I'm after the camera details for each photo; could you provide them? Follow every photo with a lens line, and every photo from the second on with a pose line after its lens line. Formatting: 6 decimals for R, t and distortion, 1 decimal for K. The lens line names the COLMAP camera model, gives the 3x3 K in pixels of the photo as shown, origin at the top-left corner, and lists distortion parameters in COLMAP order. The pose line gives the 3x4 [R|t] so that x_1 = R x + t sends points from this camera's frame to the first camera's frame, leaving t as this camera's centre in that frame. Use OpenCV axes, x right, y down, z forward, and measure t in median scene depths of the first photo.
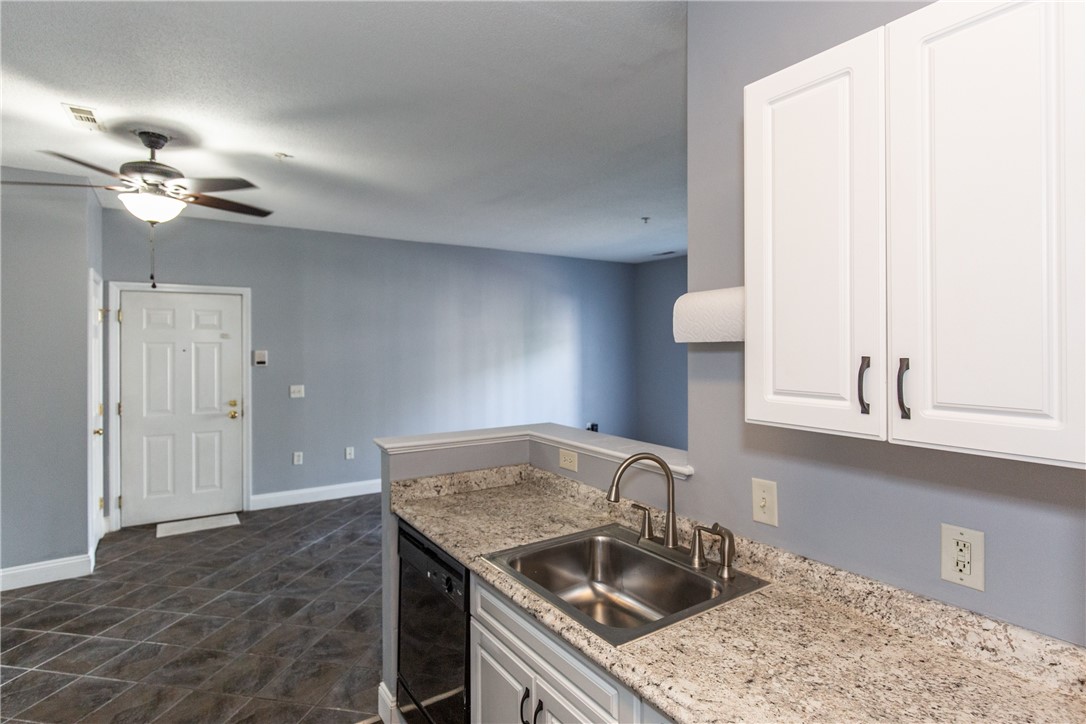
lens RADIAL K [[559.8, 0, 547.7], [0, 559.8, 341.0], [0, 0, 1]] dist [0.000441, -0.000376]
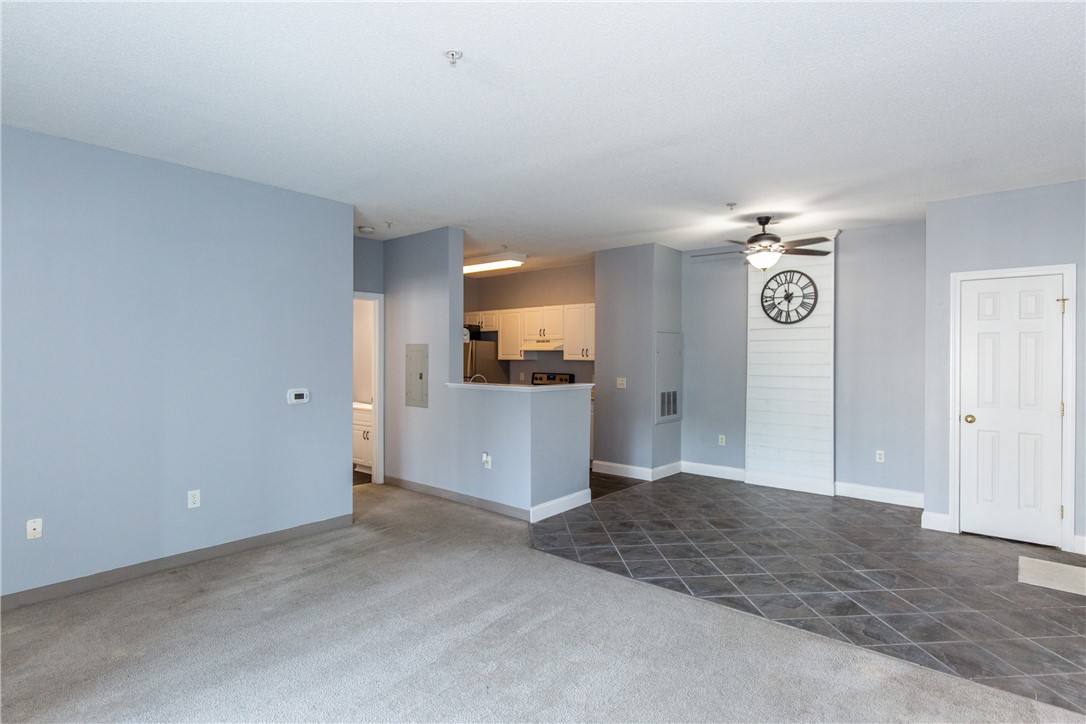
lens RADIAL K [[556.0, 0, 547.1], [0, 556.0, 357.9], [0, 0, 1]] dist [-0.001085, -0.000339]
pose [[-0.963399, 0.002629, -0.268058, 0.426155], [0.002761, 0.999996, -0.000116, 0.061714], [0.268057, -0.000852, -0.963403, 2.777512]]
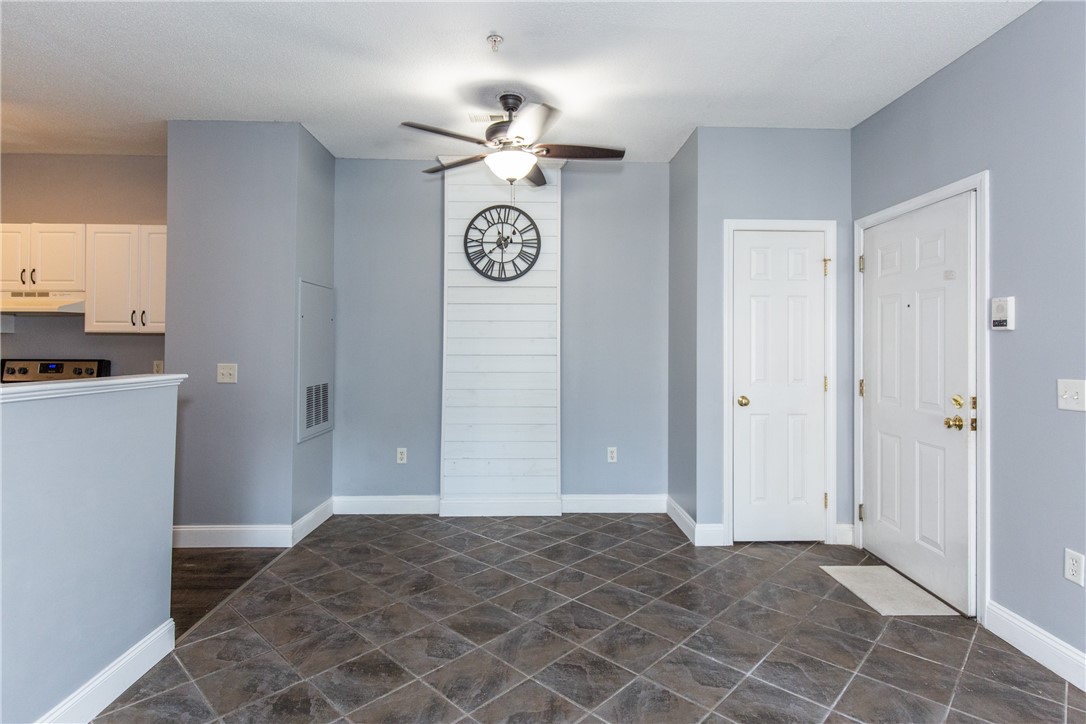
lens RADIAL K [[559.8, 0, 547.7], [0, 559.8, 341.0], [0, 0, 1]] dist [0.000441, -0.000376]
pose [[-0.534705, -0.005710, -0.845020, 0.165412], [0.003018, 0.999958, -0.008667, 0.112251], [0.845033, -0.007185, -0.534665, 1.844595]]
